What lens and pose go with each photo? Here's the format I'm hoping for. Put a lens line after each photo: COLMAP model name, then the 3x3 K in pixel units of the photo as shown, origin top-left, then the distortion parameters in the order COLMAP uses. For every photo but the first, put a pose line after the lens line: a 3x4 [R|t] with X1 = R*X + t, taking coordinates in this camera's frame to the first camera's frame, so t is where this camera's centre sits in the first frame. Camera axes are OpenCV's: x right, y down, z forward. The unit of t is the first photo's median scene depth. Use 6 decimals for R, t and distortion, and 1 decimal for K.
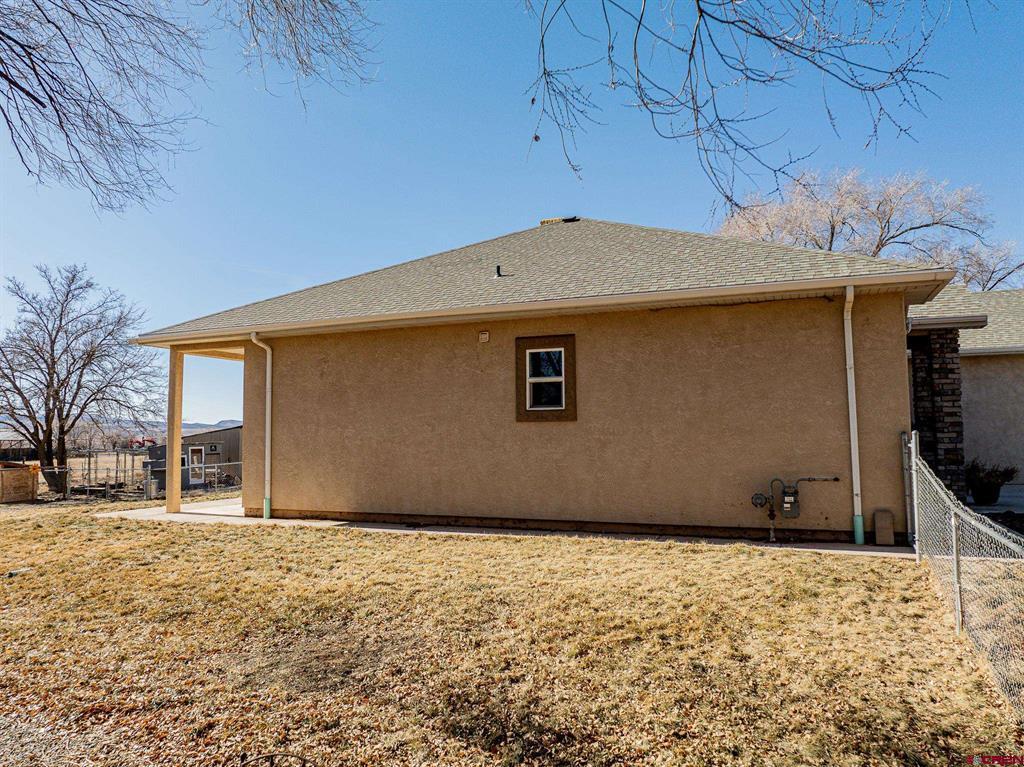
lens RADIAL K [[721.2, 0, 512.0], [0, 721.2, 383.5], [0, 0, 1]] dist [-0.034025, -0.000827]
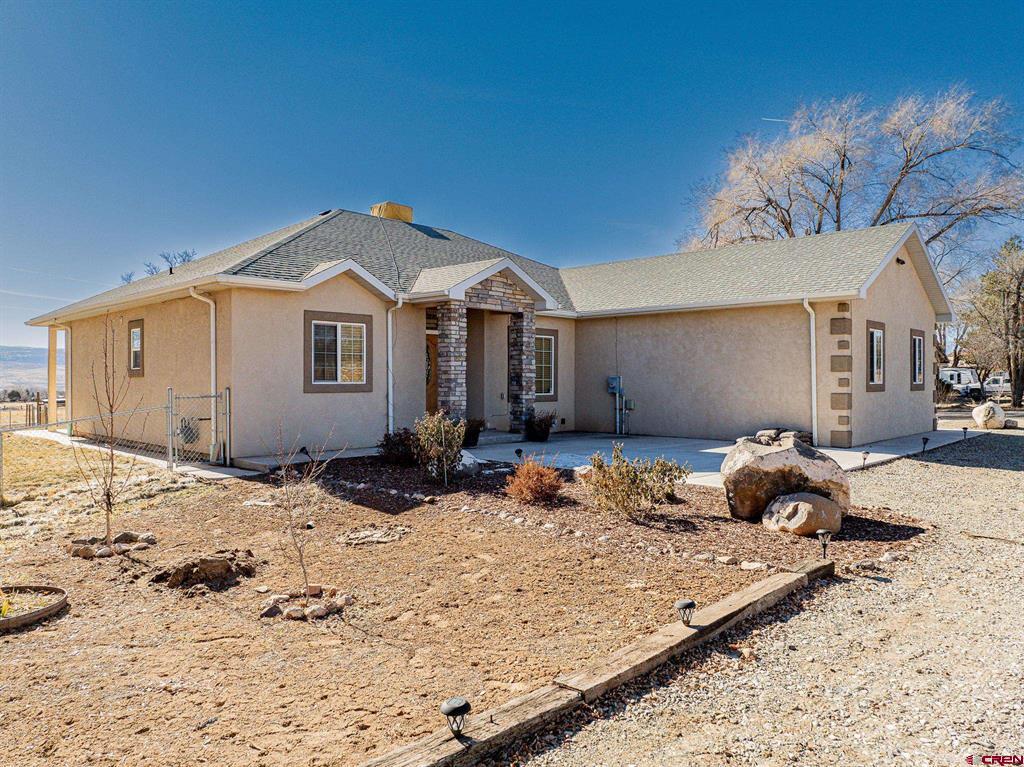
lens RADIAL K [[721.2, 0, 512.0], [0, 721.2, 383.5], [0, 0, 1]] dist [-0.034025, -0.000827]
pose [[0.925083, 0.002891, -0.379754, 0.871121], [0.023358, 0.997645, 0.064494, -0.010054], [0.379046, -0.068533, 0.922836, -0.059867]]
